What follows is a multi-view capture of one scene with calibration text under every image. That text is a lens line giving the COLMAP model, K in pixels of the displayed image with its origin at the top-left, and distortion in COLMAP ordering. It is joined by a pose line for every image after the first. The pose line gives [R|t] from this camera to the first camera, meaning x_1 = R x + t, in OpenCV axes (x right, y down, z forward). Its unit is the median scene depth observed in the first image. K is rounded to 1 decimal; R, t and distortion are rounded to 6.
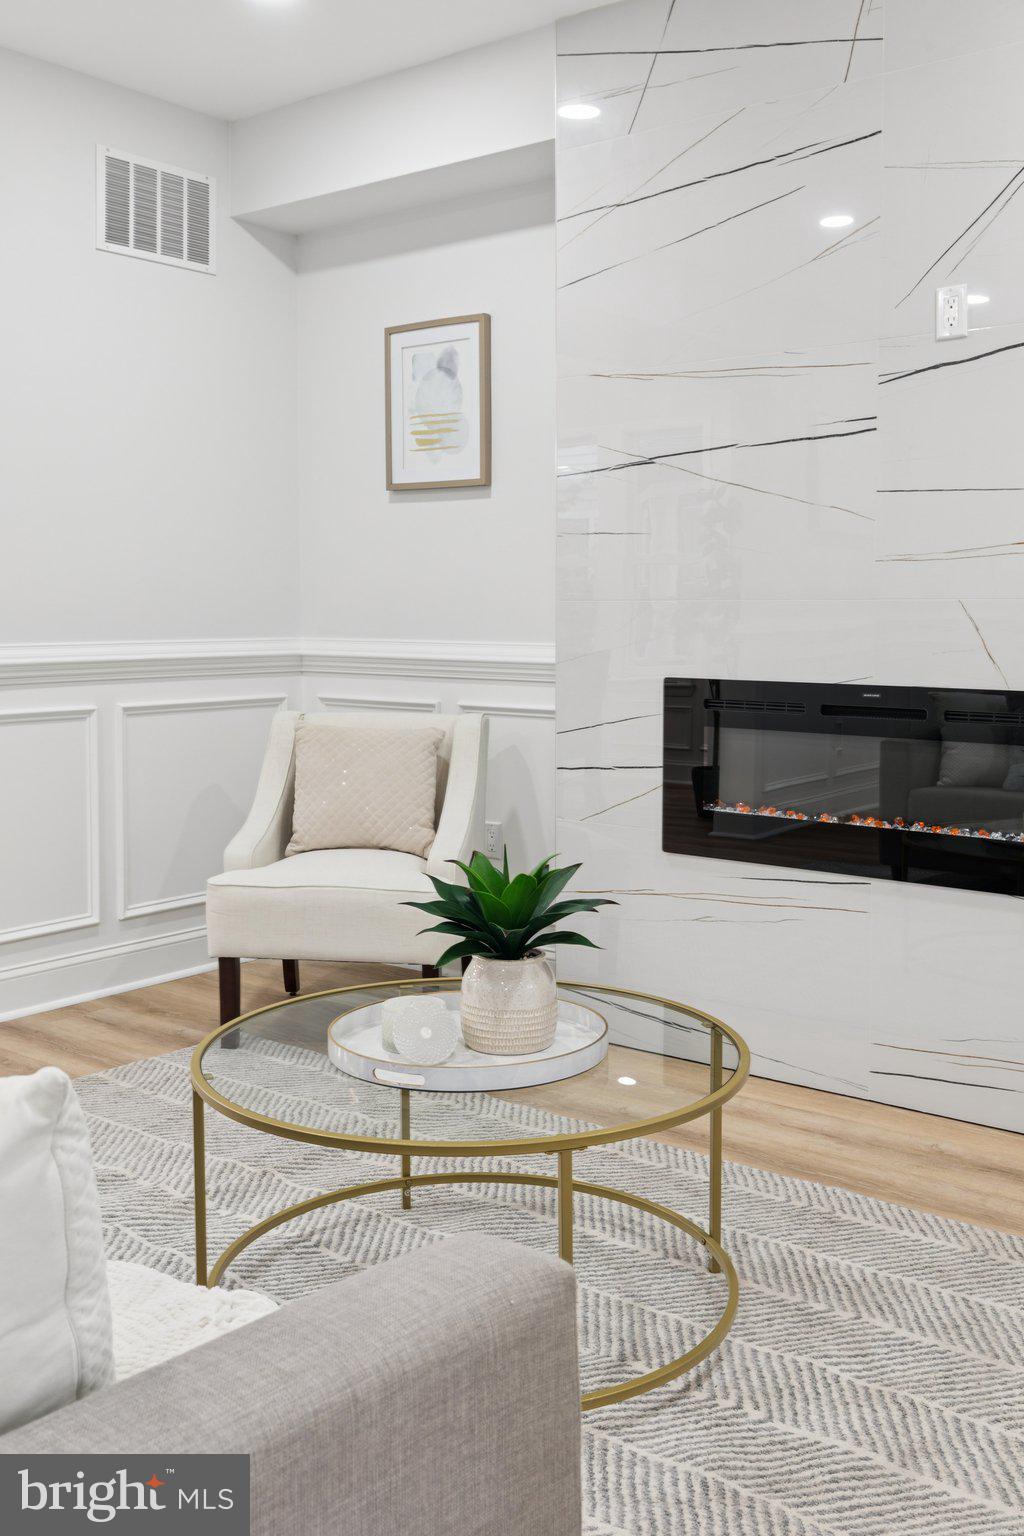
lens RADIAL K [[1516.8, 0, 494.8], [0, 1516.8, 701.2], [0, 0, 1]] dist [0.004953, 0.000000]
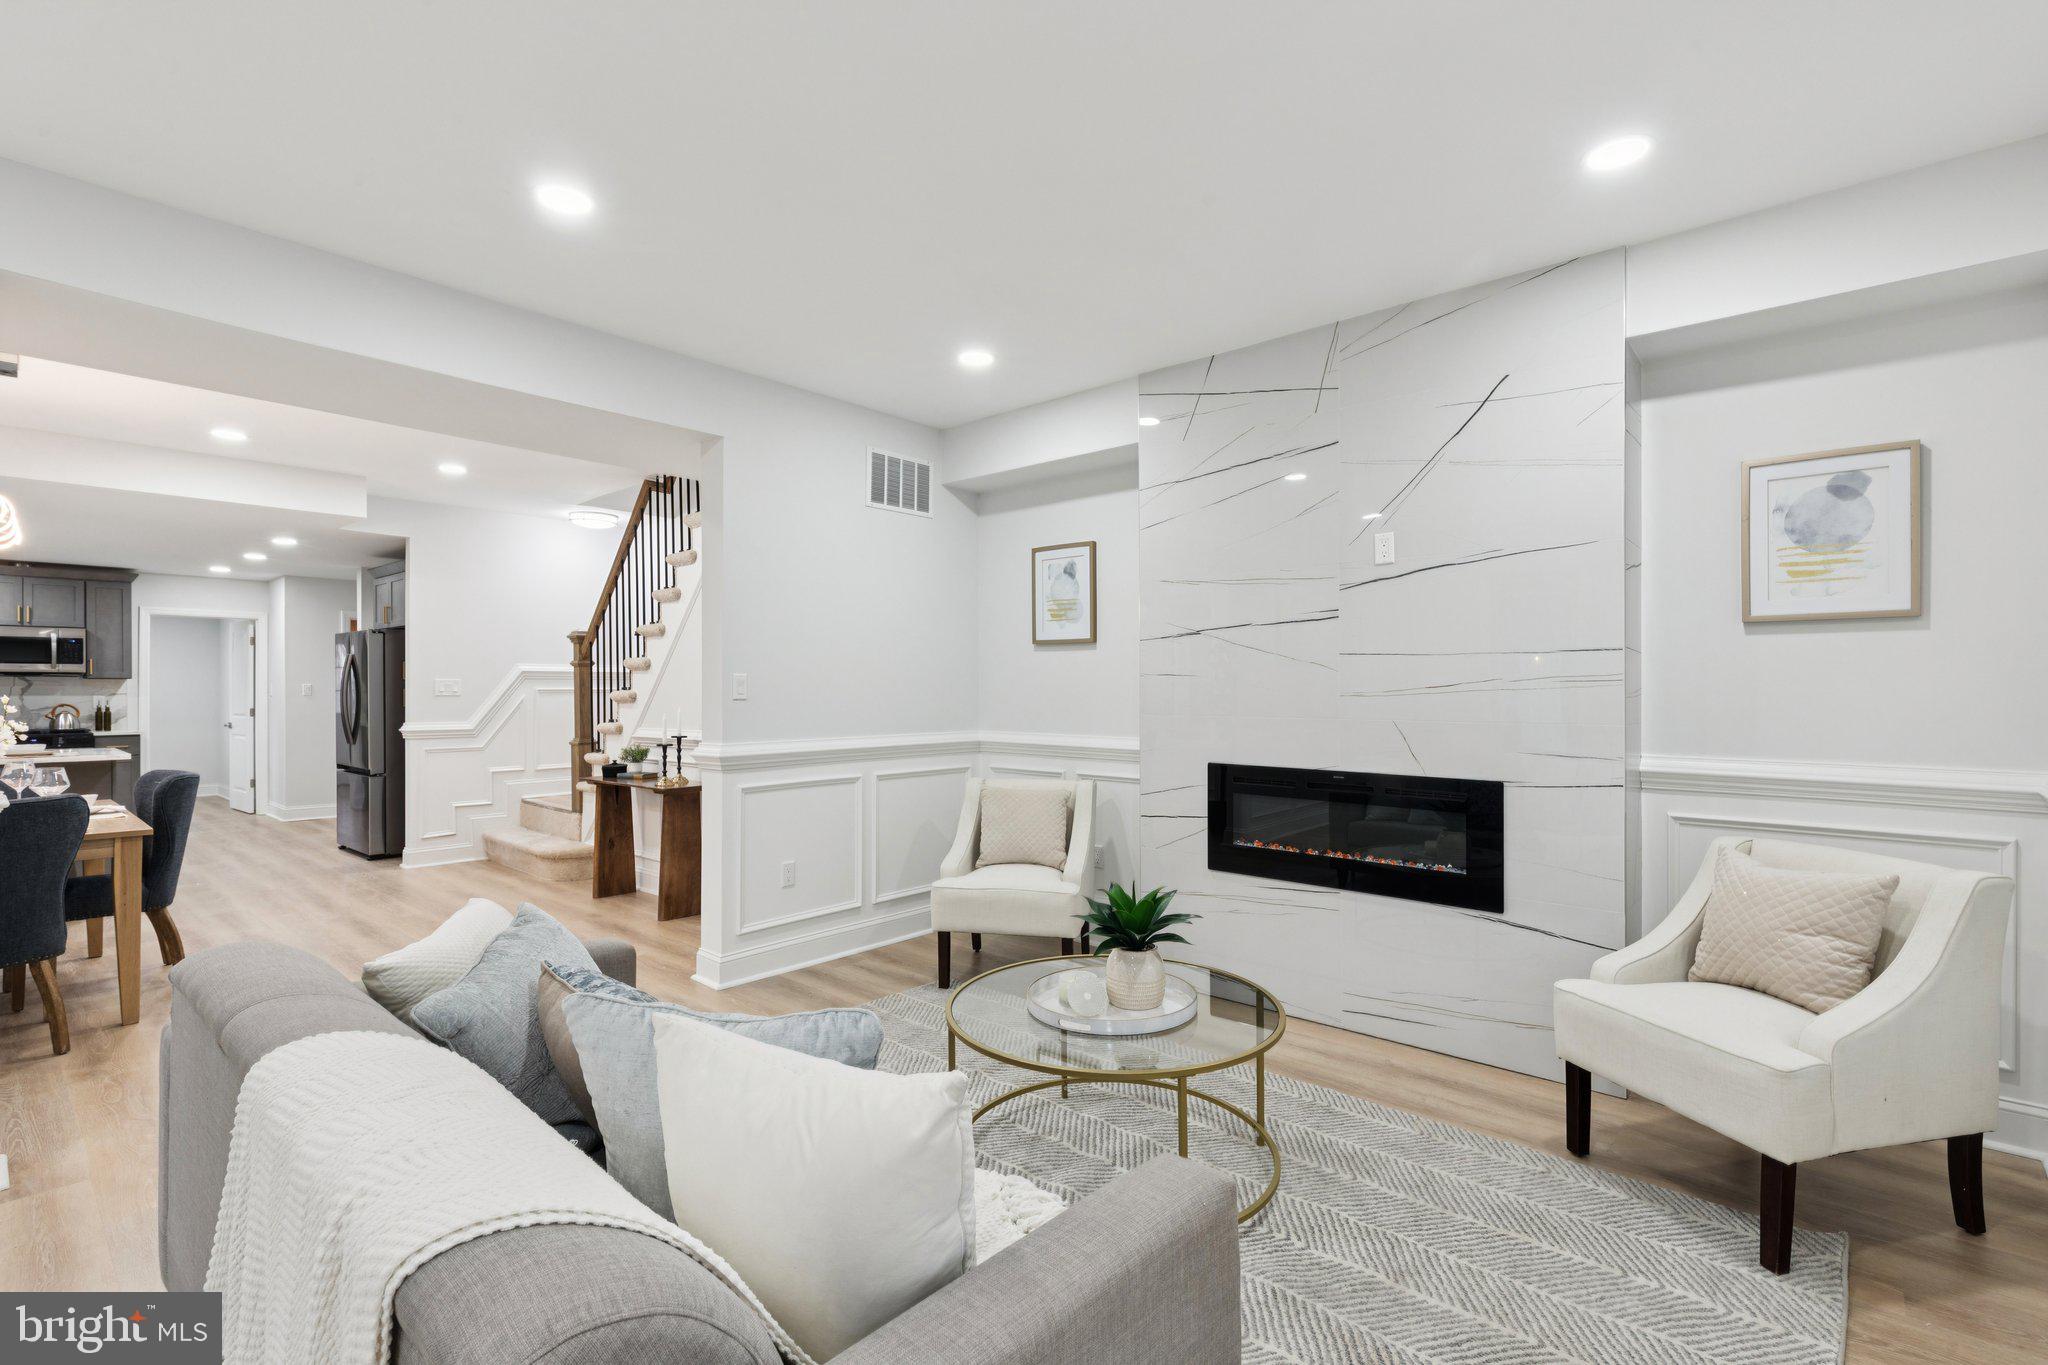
lens RADIAL K [[927.6, 0, 1026.1], [0, 927.6, 685.1], [0, 0, 1]] dist [0.005982, -0.000922]
pose [[0.999110, -0.000413, -0.042174, -0.051008], [-0.002329, 0.997886, -0.064948, -0.039508], [0.042112, 0.064988, 0.996997, -0.025716]]
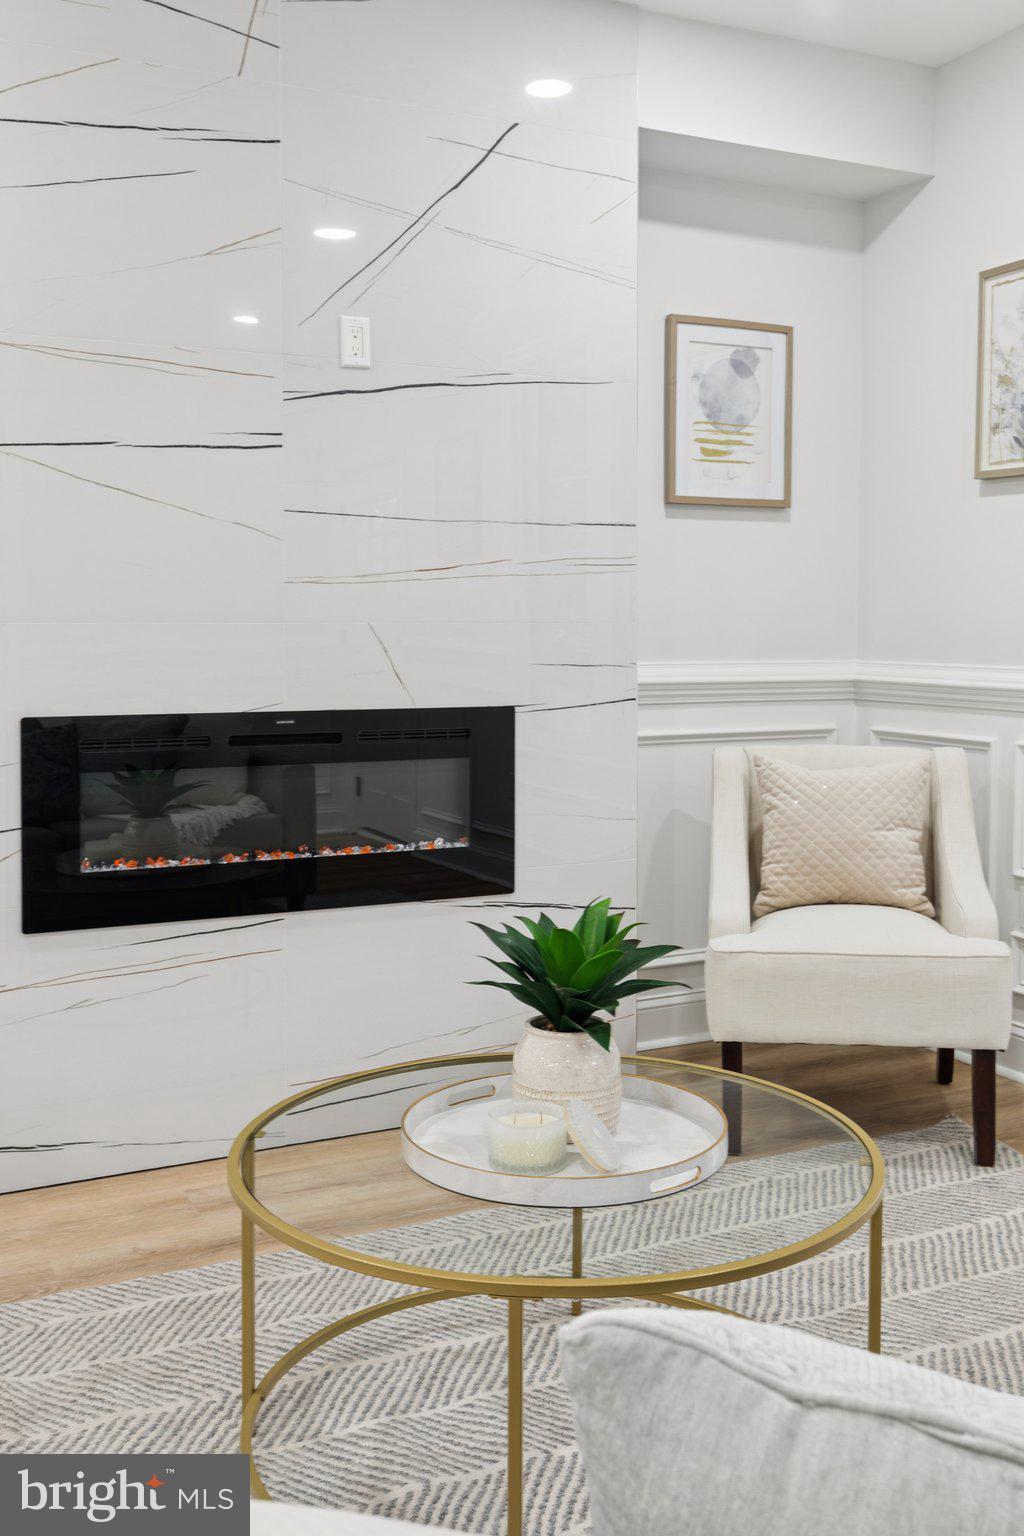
lens RADIAL K [[1516.8, 0, 570.8], [0, 1516.8, 672.3], [0, 0, 1]] dist [0.004953, 0.000000]
pose [[0.414041, -0.031418, 0.909716, -0.583378], [0.057568, 0.998307, 0.008277, -0.034683], [-0.908436, 0.048943, 0.415149, 0.461562]]
